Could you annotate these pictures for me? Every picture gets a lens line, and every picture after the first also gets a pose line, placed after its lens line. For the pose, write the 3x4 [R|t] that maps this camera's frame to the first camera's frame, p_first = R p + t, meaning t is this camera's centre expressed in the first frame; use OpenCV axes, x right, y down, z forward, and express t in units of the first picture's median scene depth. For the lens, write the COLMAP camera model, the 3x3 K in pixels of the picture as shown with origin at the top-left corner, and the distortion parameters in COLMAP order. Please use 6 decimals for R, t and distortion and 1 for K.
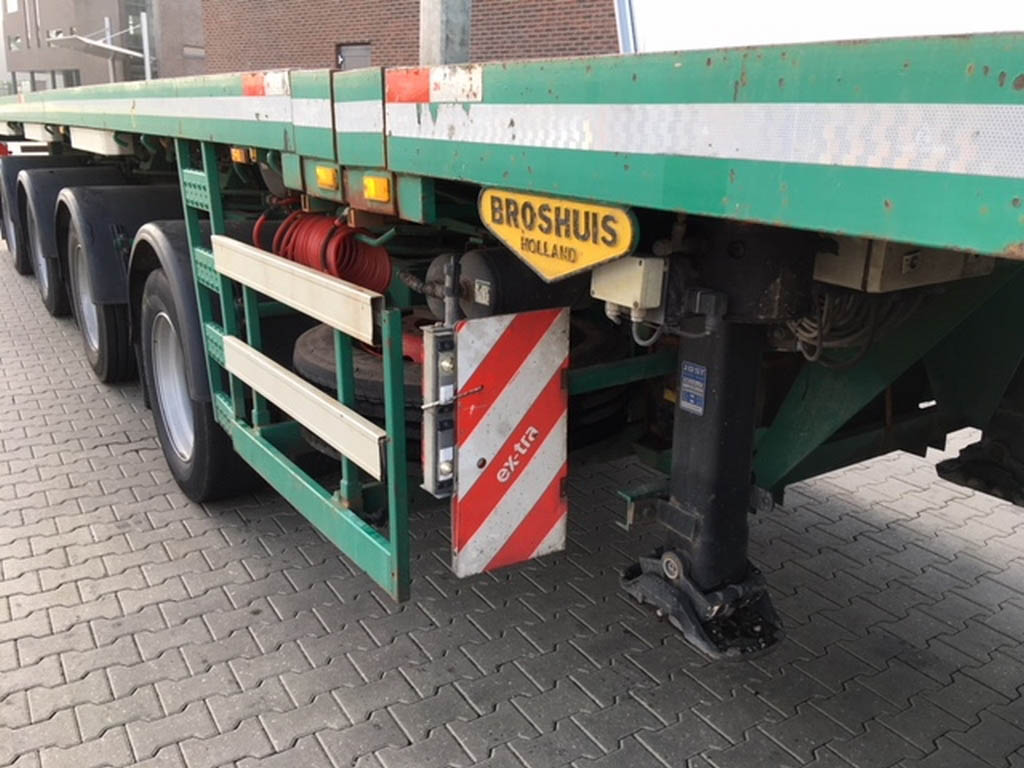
lens RADIAL K [[868.5, 0, 512.0], [0, 868.5, 384.0], [0, 0, 1]] dist [0.128980, -0.200283]
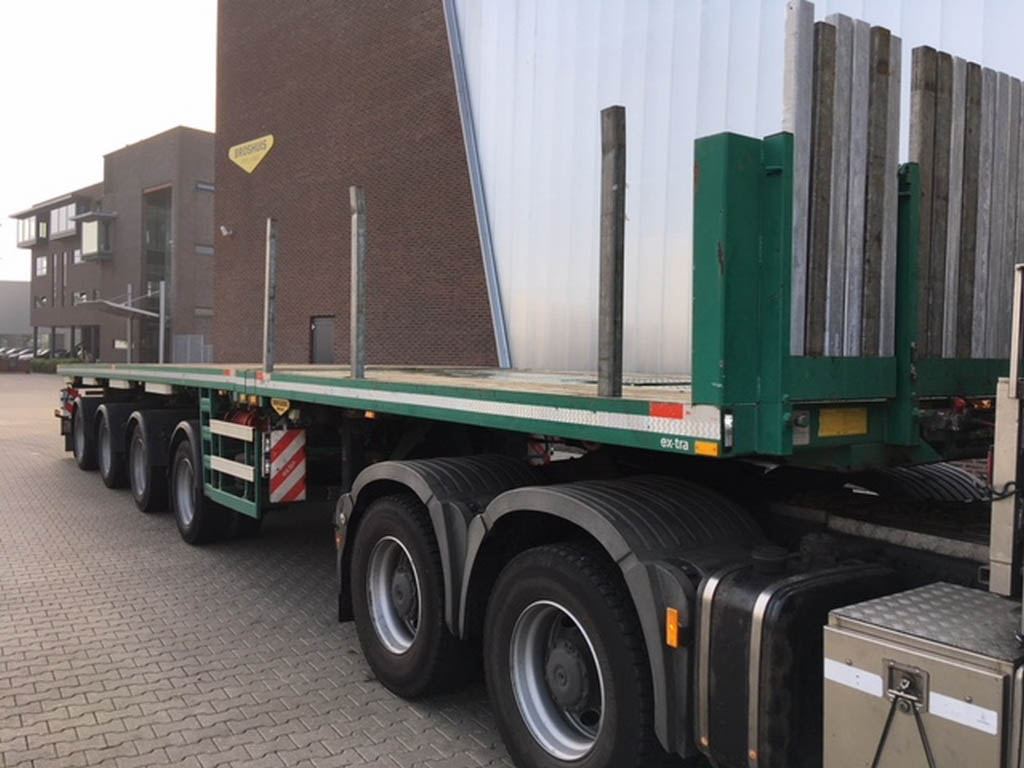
lens RADIAL K [[868.5, 0, 512.0], [0, 868.5, 384.0], [0, 0, 1]] dist [0.128980, -0.200283]
pose [[0.999889, -0.008761, 0.012028, 0.654831], [0.011613, 0.964826, -0.262634, 0.518810], [-0.009304, 0.262744, 0.964821, -1.937180]]
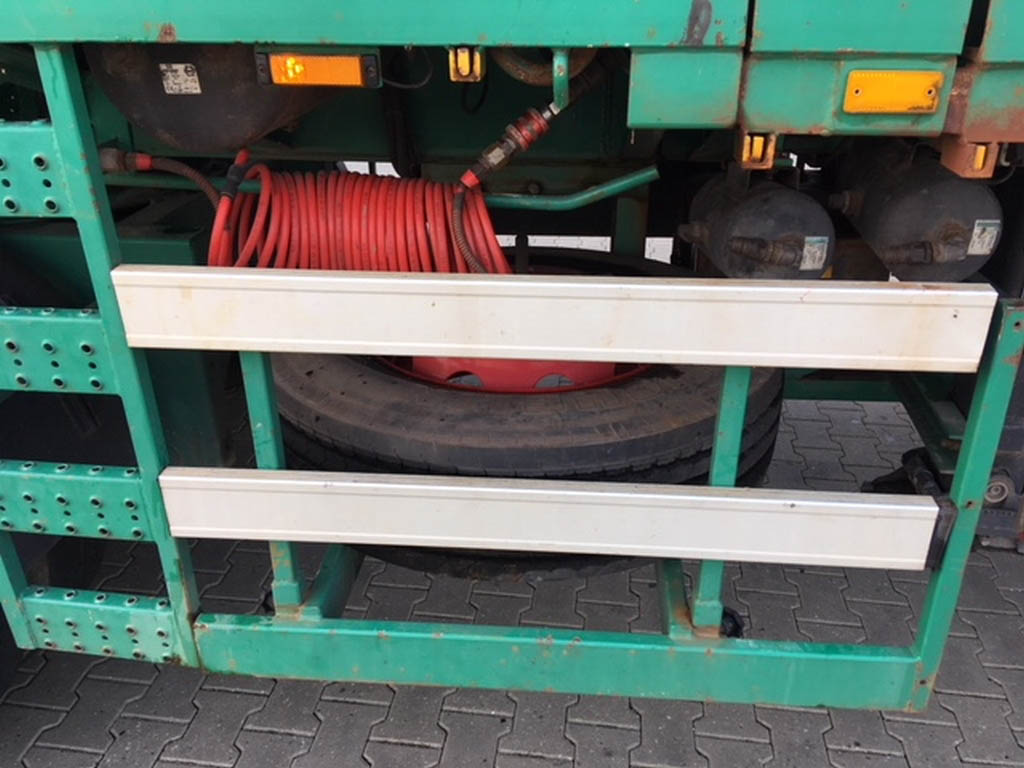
lens RADIAL K [[868.5, 0, 512.0], [0, 868.5, 384.0], [0, 0, 1]] dist [0.128980, -0.200283]
pose [[0.641429, -0.346516, 0.684467, -0.590242], [0.238679, 0.938041, 0.251218, -0.198034], [-0.729110, 0.002230, 0.684393, 0.622842]]
